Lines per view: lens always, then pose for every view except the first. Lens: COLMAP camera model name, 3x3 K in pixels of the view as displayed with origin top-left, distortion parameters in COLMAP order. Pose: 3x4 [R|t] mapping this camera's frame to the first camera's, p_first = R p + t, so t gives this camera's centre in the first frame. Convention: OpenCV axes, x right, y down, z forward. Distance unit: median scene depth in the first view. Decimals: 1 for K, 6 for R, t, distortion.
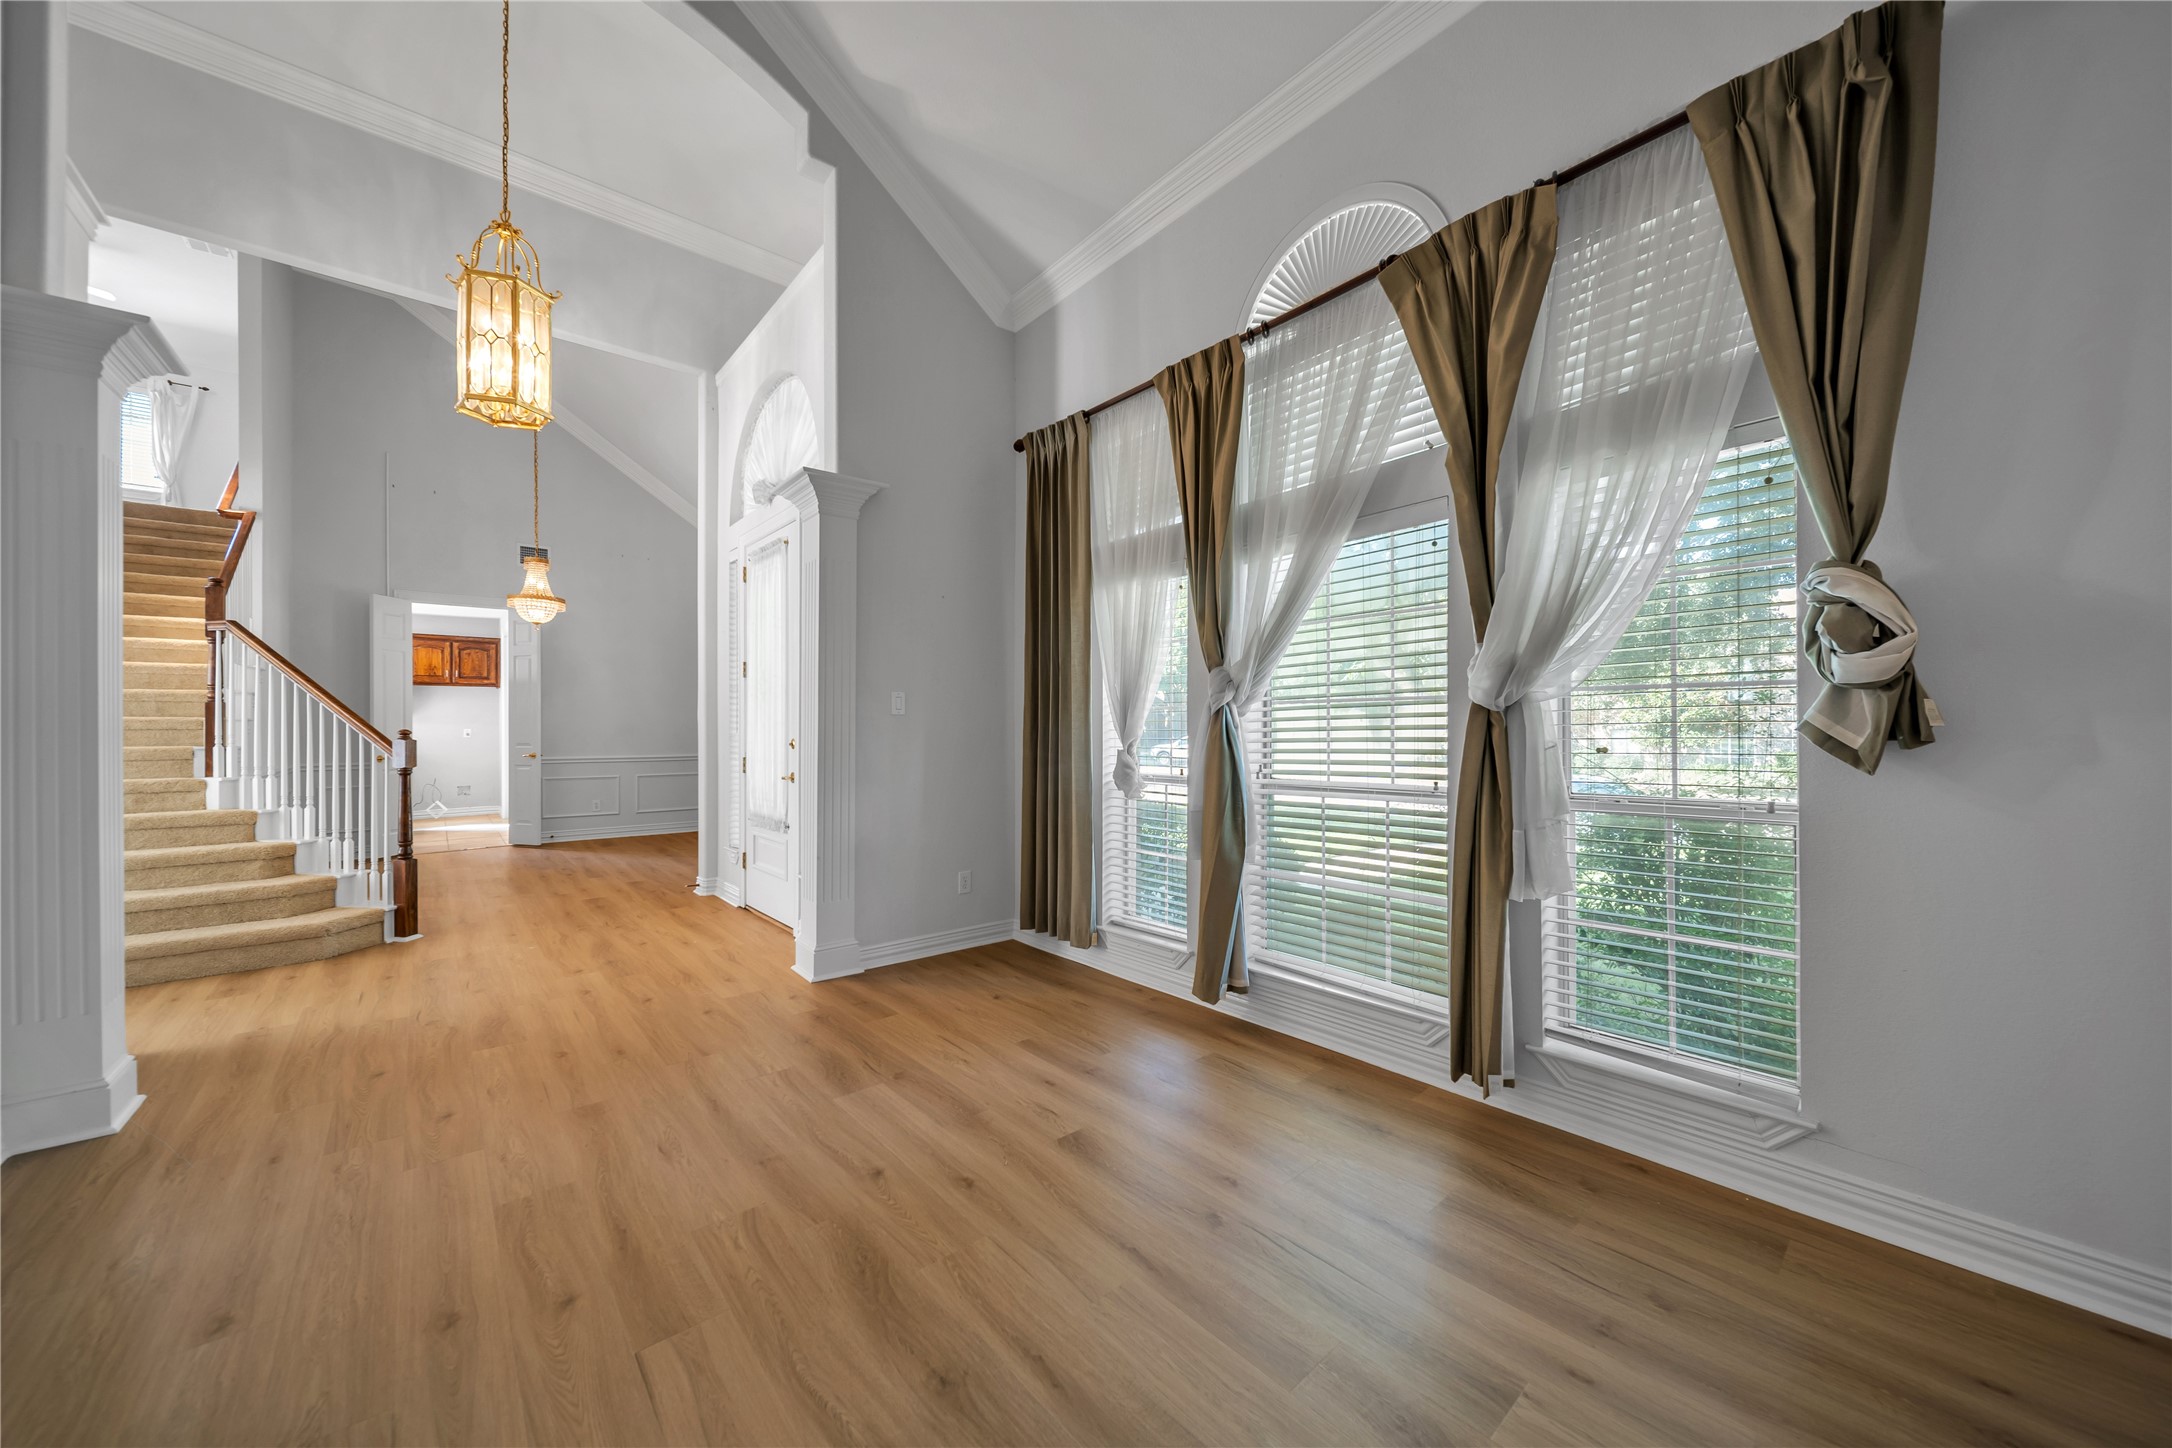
lens RADIAL K [[761.0, 0, 1086.0], [0, 761.0, 724.0], [0, 0, 1]] dist [-0.000001, 0.000018]
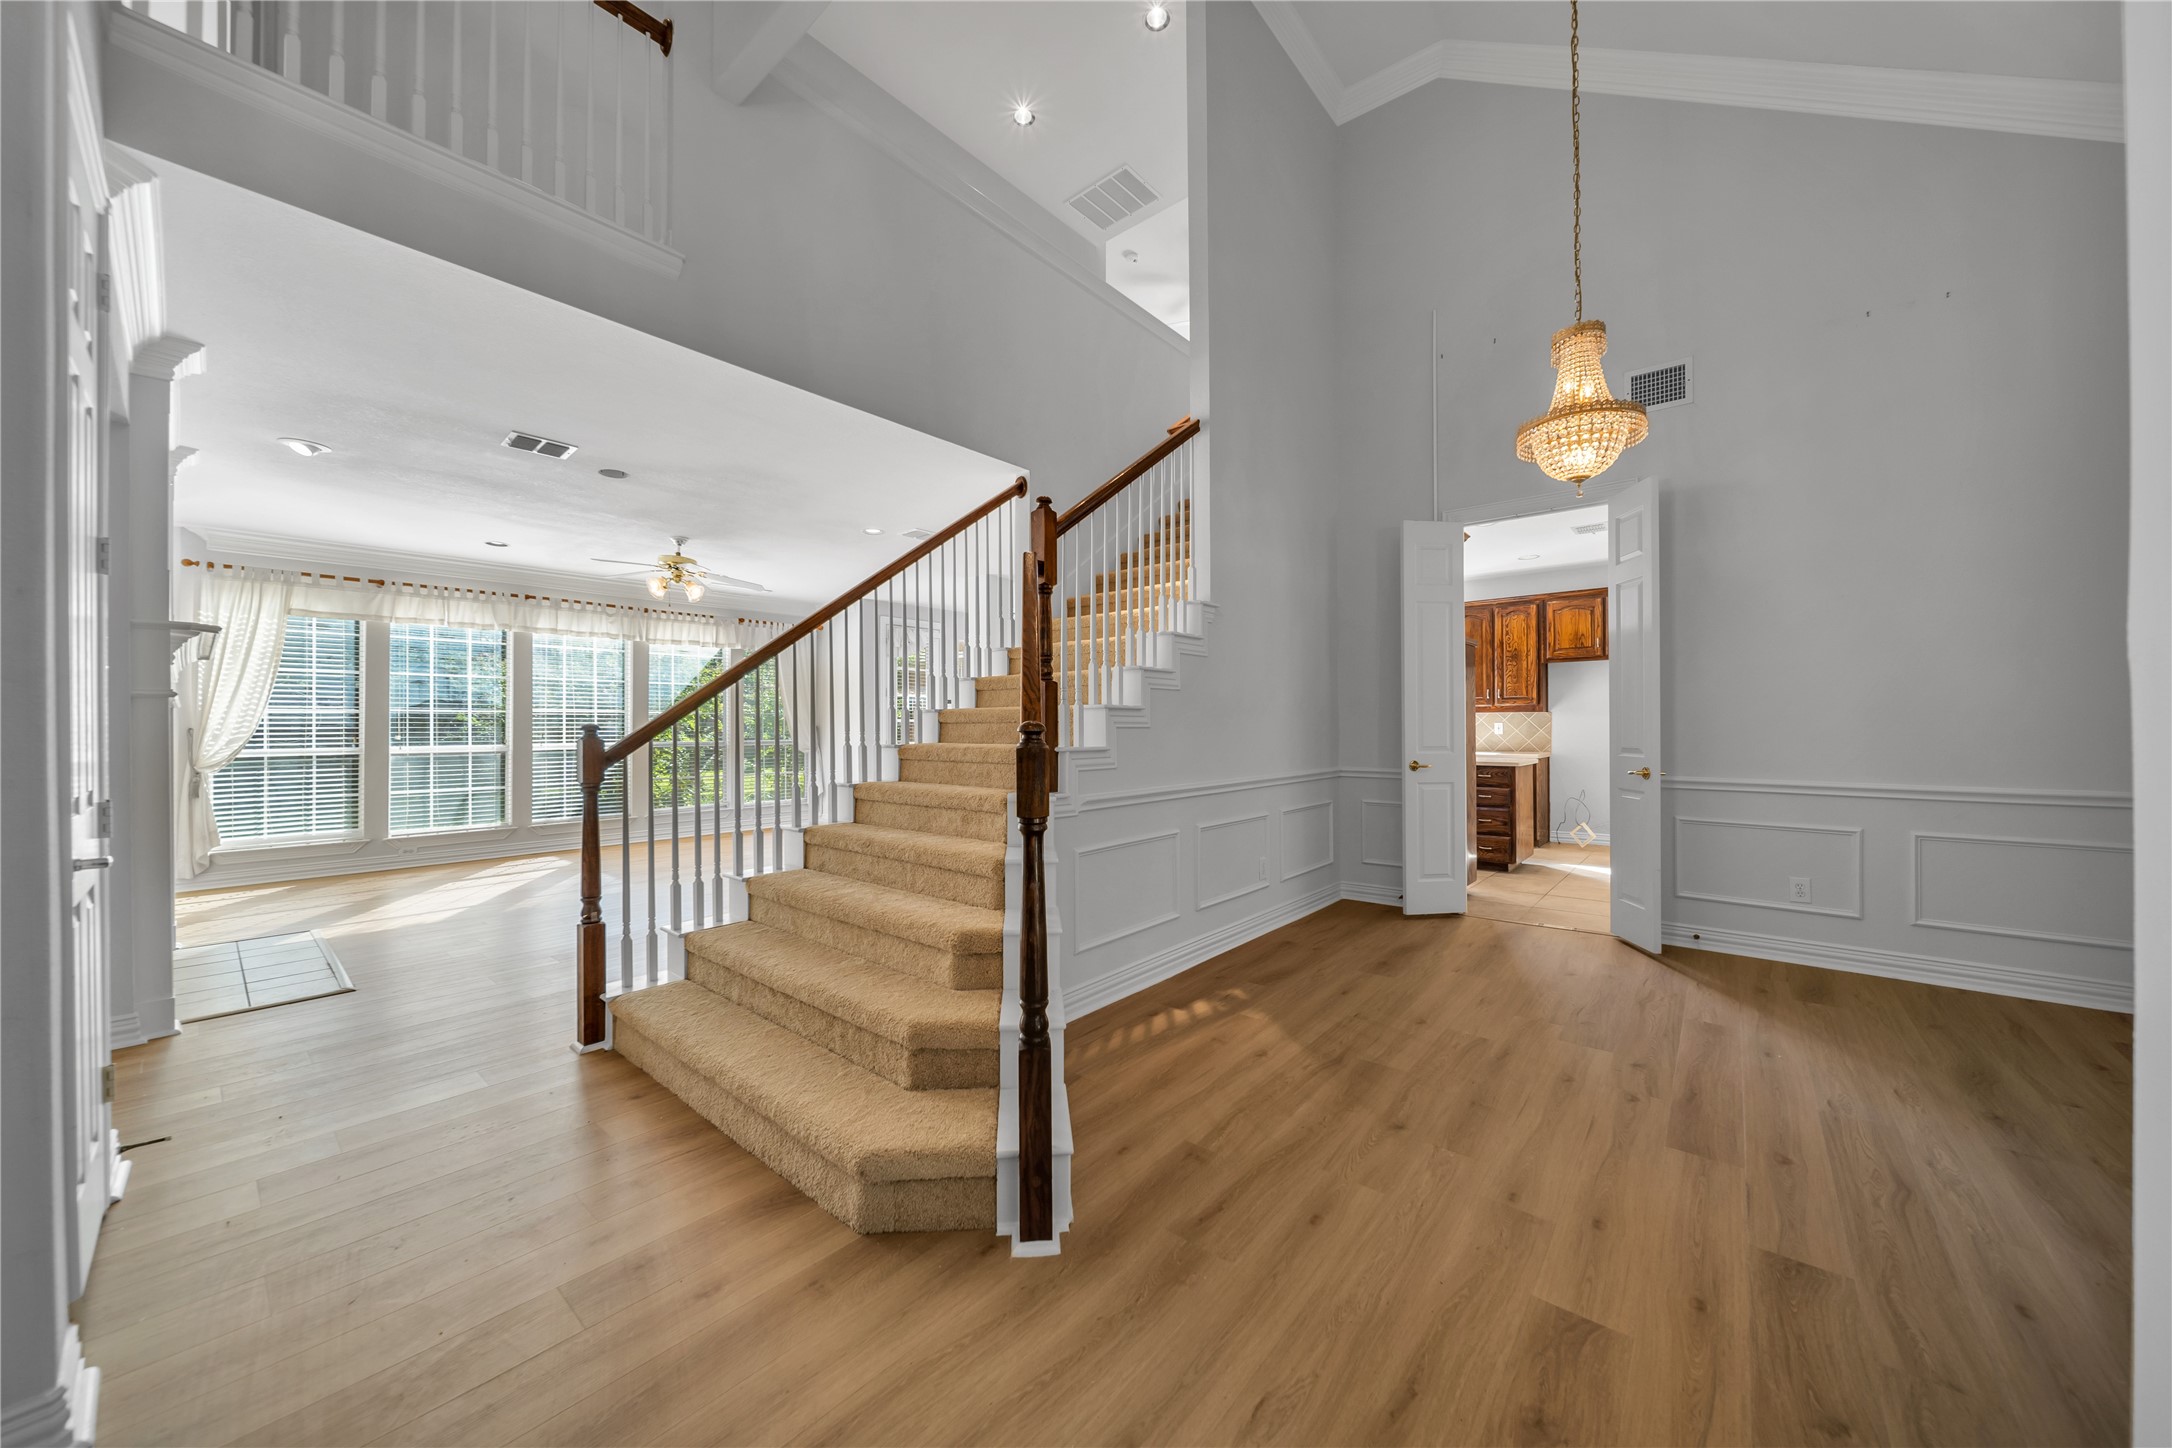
lens RADIAL K [[761.0, 0, 1086.0], [0, 761.0, 724.0], [0, 0, 1]] dist [-0.000001, 0.000018]
pose [[0.159091, 0.003013, -0.987259, -0.287906], [0.001342, 0.999994, 0.003269, 0.007374], [0.987263, -0.001845, 0.159086, 0.553549]]
